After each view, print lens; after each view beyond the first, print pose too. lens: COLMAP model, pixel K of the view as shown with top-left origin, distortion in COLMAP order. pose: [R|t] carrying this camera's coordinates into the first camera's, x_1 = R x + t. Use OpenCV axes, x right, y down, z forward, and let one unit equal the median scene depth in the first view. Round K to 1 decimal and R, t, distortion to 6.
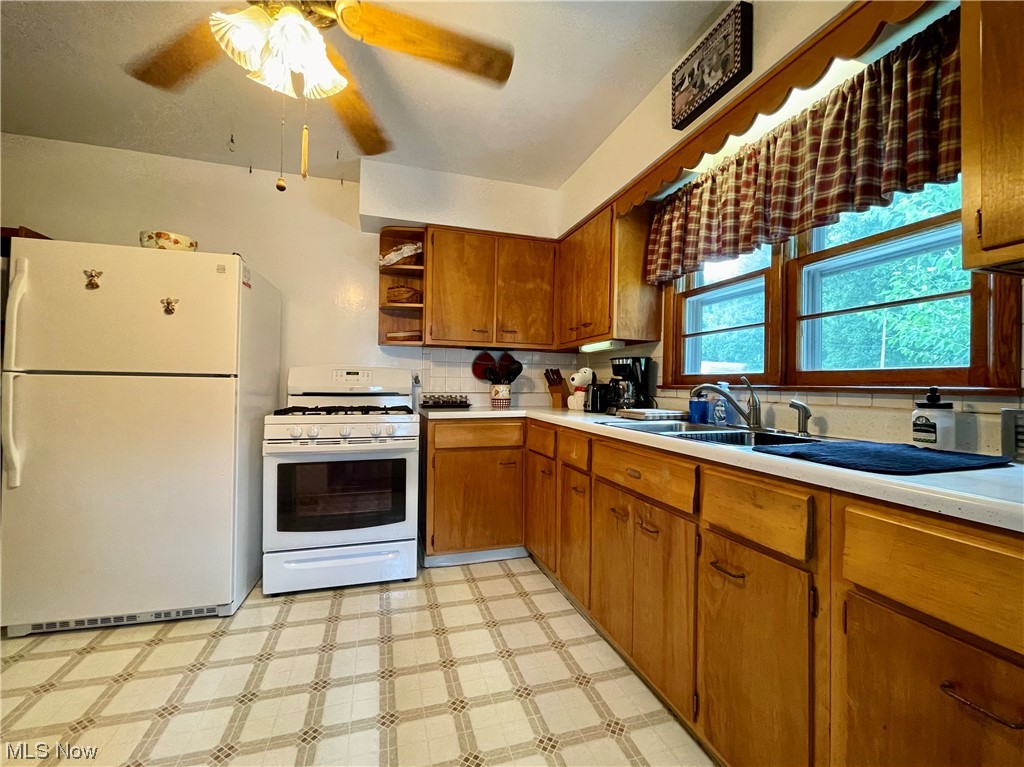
lens RADIAL K [[417.3, 0, 508.1], [0, 417.3, 381.4], [0, 0, 1]] dist [-0.003065, 0.001242]
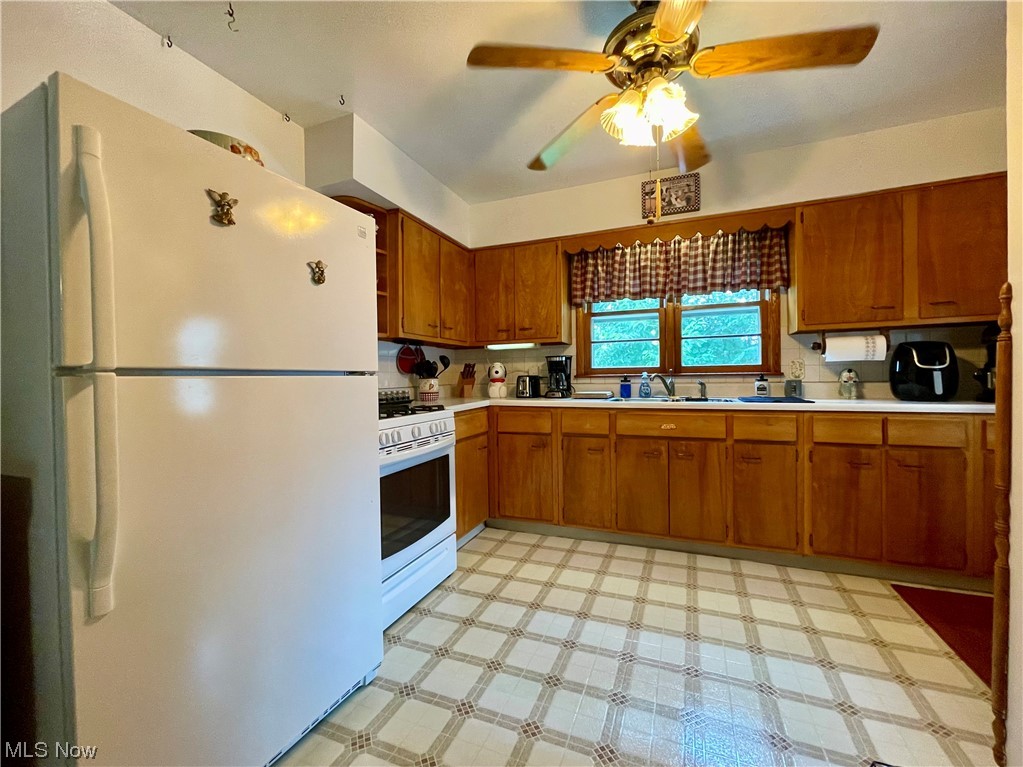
lens RADIAL K [[416.9, 0, 496.9], [0, 416.9, 380.8], [0, 0, 1]] dist [-0.003065, 0.001242]
pose [[0.661448, -0.029350, 0.749417, -1.132734], [0.017188, 0.999565, 0.023976, -0.014405], [-0.749794, -0.002977, 0.661664, 0.321306]]
